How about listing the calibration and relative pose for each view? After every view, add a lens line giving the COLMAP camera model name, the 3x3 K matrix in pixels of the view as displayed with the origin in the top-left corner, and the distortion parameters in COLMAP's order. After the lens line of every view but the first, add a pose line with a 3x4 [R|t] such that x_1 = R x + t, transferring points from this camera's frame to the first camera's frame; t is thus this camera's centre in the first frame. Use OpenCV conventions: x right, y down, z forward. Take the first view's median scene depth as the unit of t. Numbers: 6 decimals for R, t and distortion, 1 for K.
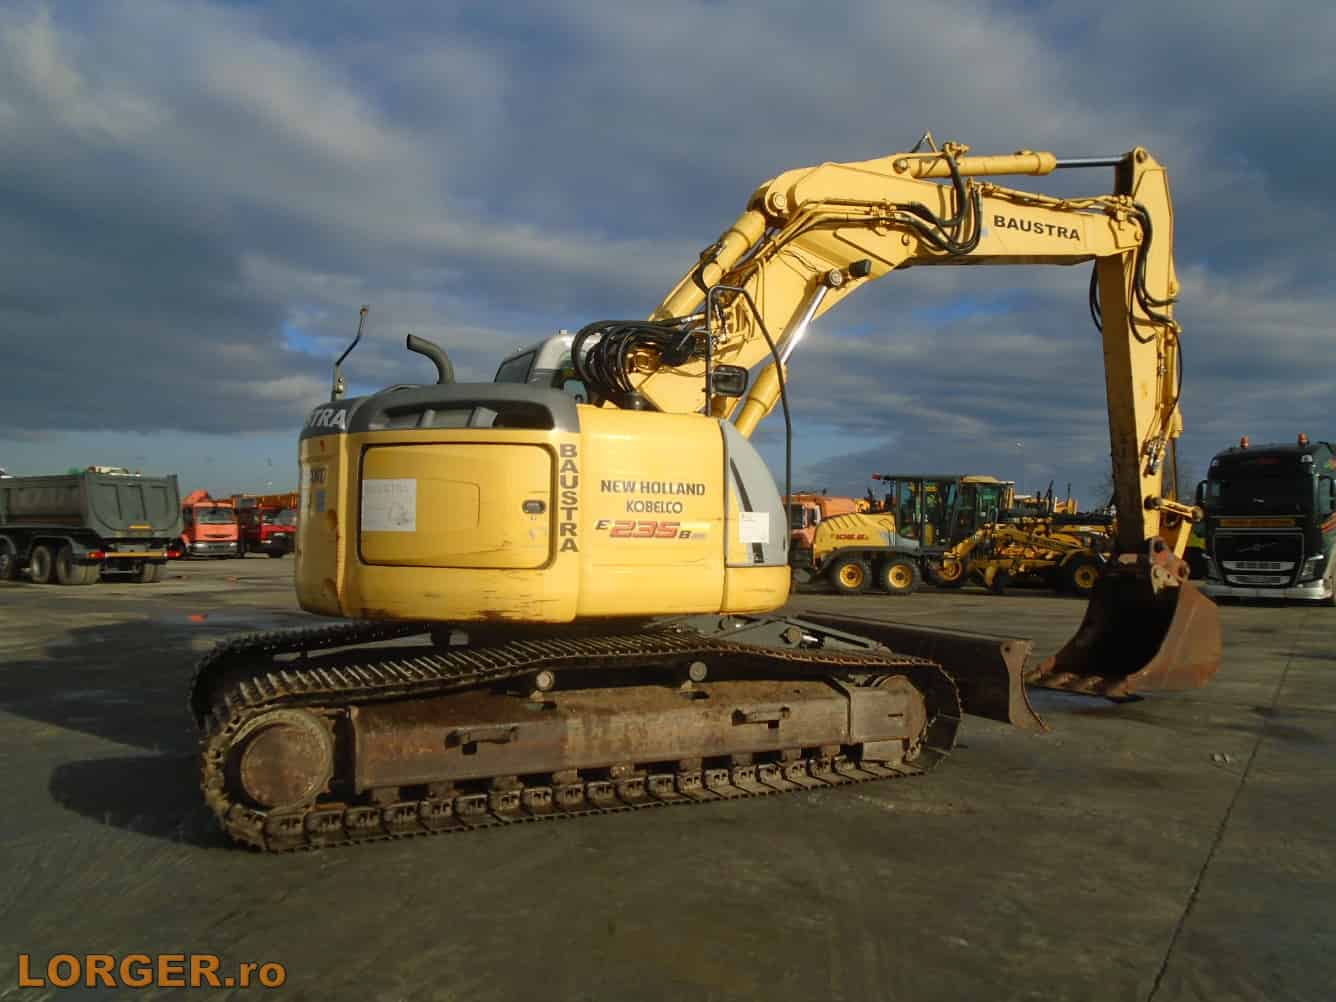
lens RADIAL K [[1033.1, 0, 668.0], [0, 1033.1, 501.0], [0, 0, 1]] dist [-0.010068, 0.001204]
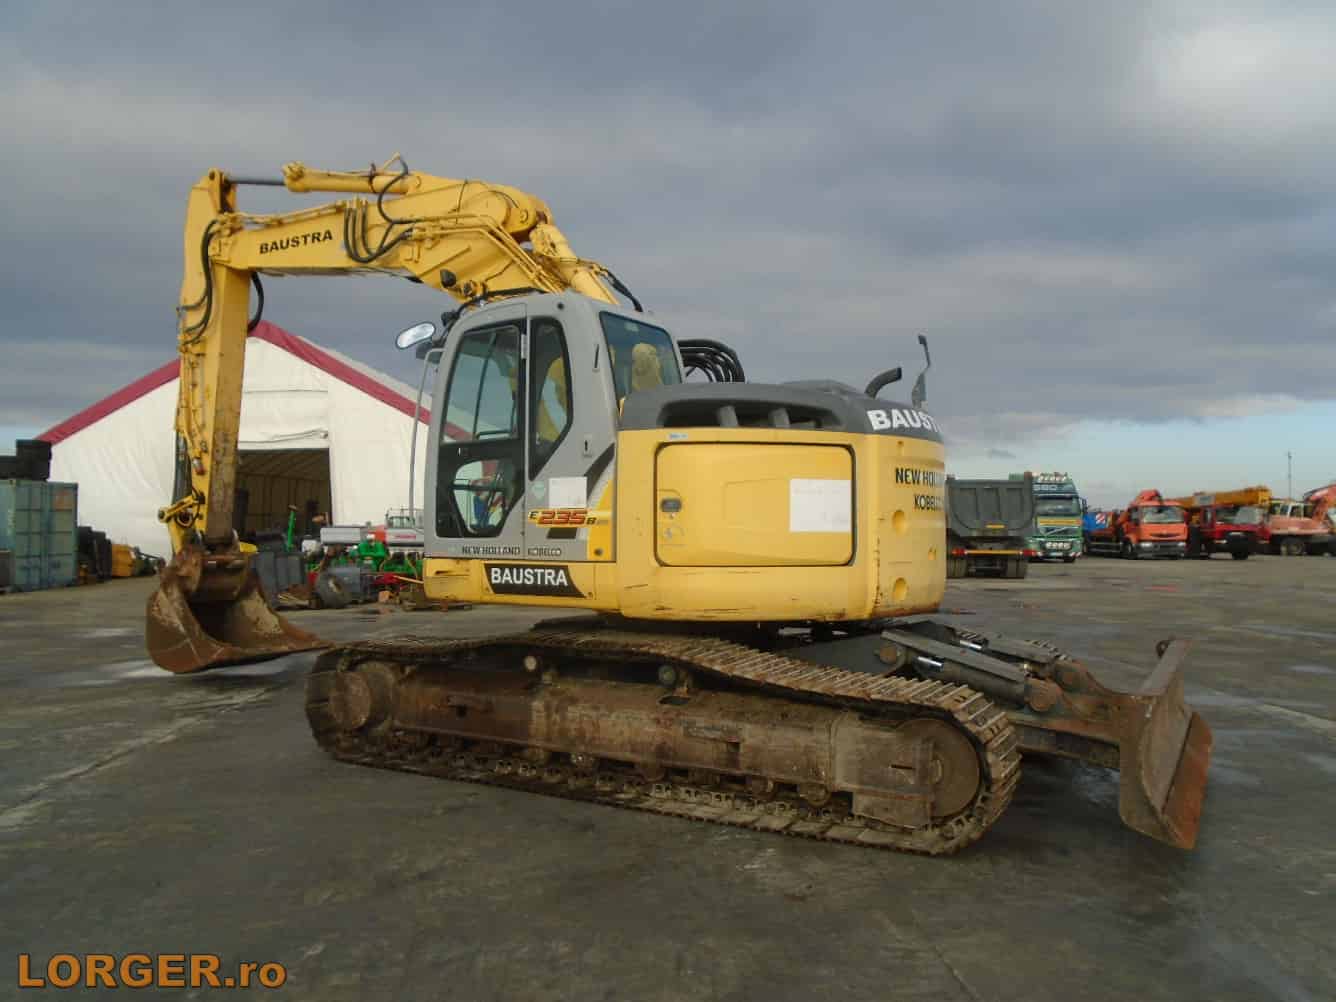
lens RADIAL K [[1033.1, 0, 668.0], [0, 1033.1, 501.0], [0, 0, 1]] dist [-0.010068, 0.001204]
pose [[0.564501, -0.025765, -0.825030, 0.560338], [0.025912, 0.999573, -0.013487, 0.012848], [0.825025, -0.013765, 0.564928, 0.323707]]
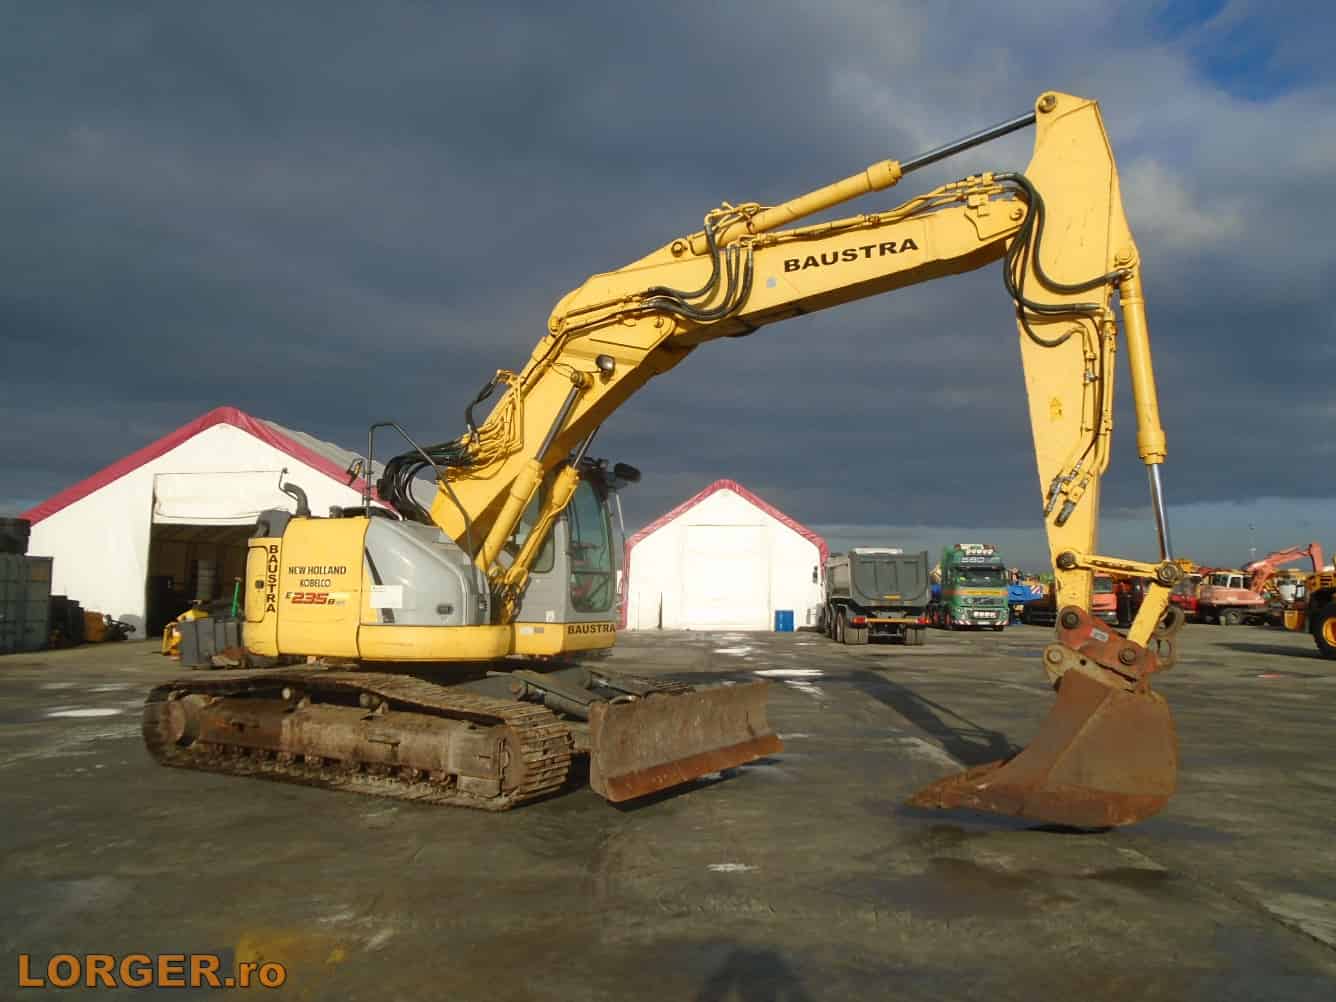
lens RADIAL K [[1033.1, 0, 668.0], [0, 1033.1, 501.0], [0, 0, 1]] dist [-0.010068, 0.001204]
pose [[0.556950, -0.080180, -0.826667, 0.990198], [0.024501, 0.996482, -0.080144, 0.012740], [0.830185, 0.024383, 0.556955, 0.383419]]
